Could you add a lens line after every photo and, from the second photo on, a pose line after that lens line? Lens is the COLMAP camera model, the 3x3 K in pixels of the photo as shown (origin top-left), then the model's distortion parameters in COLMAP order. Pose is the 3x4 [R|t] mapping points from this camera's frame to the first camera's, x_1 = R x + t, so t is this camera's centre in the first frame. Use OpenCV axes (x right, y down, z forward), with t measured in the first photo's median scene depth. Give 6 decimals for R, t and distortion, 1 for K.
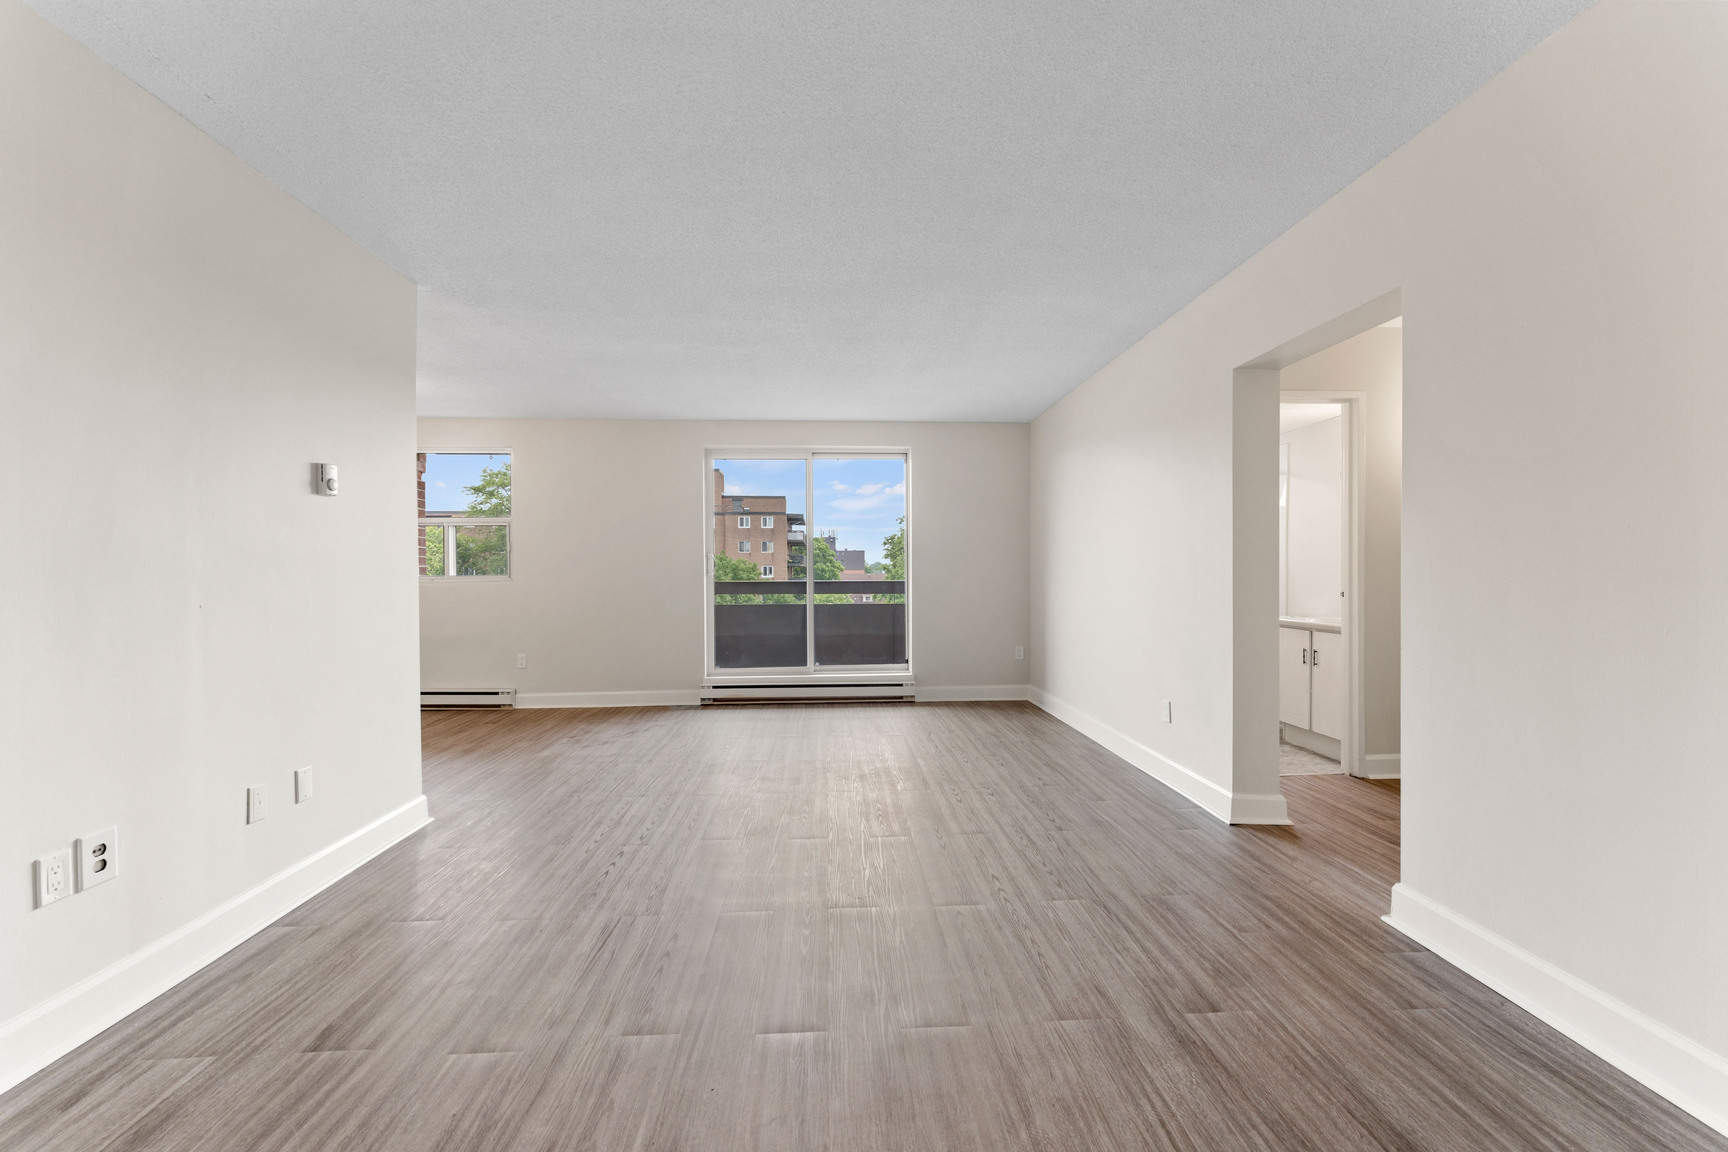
lens RADIAL K [[694.6, 0, 861.1], [0, 694.6, 576.5], [0, 0, 1]] dist [0.000428, 0.000073]
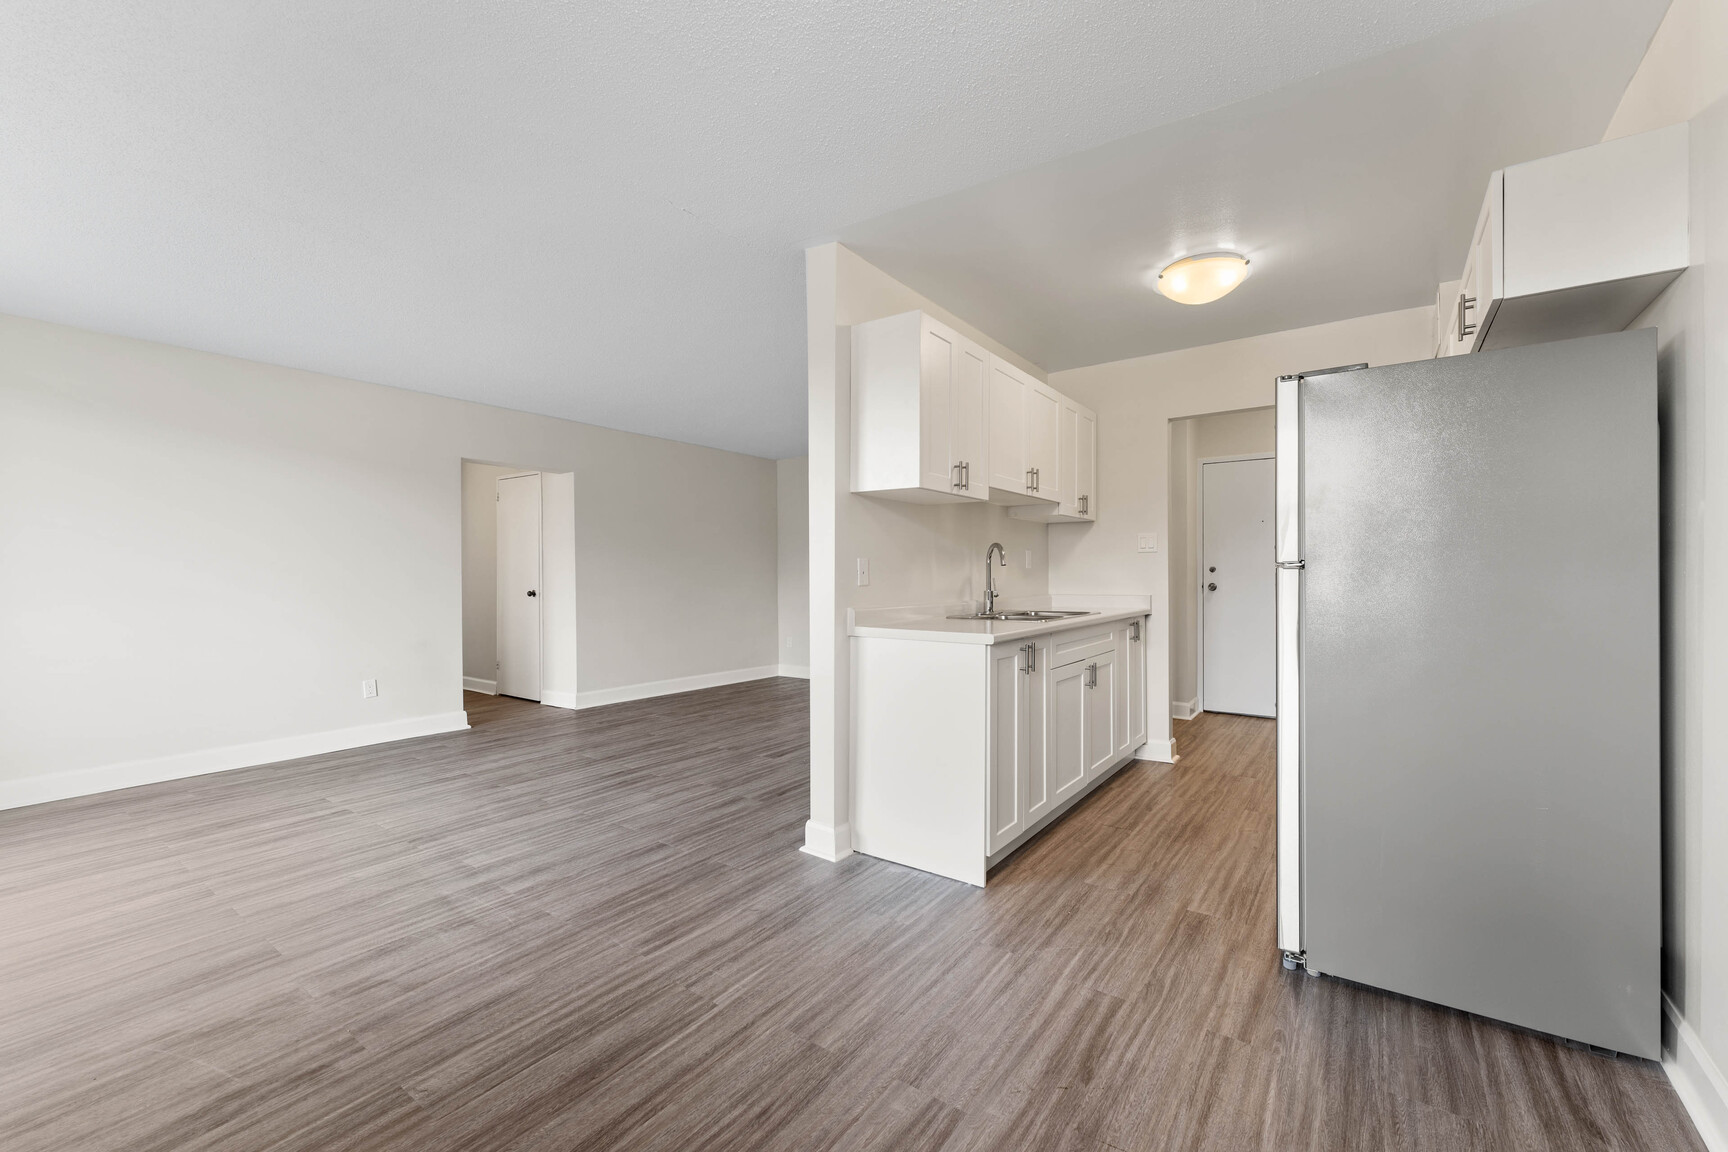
lens RADIAL K [[694.6, 0, 882.3], [0, 694.6, 593.7], [0, 0, 1]] dist [0.000428, 0.000073]
pose [[-0.787285, -0.006575, 0.616554, -0.862886], [0.015400, 0.999422, 0.030323, -0.004281], [-0.616397, 0.033367, -0.786728, 1.124912]]
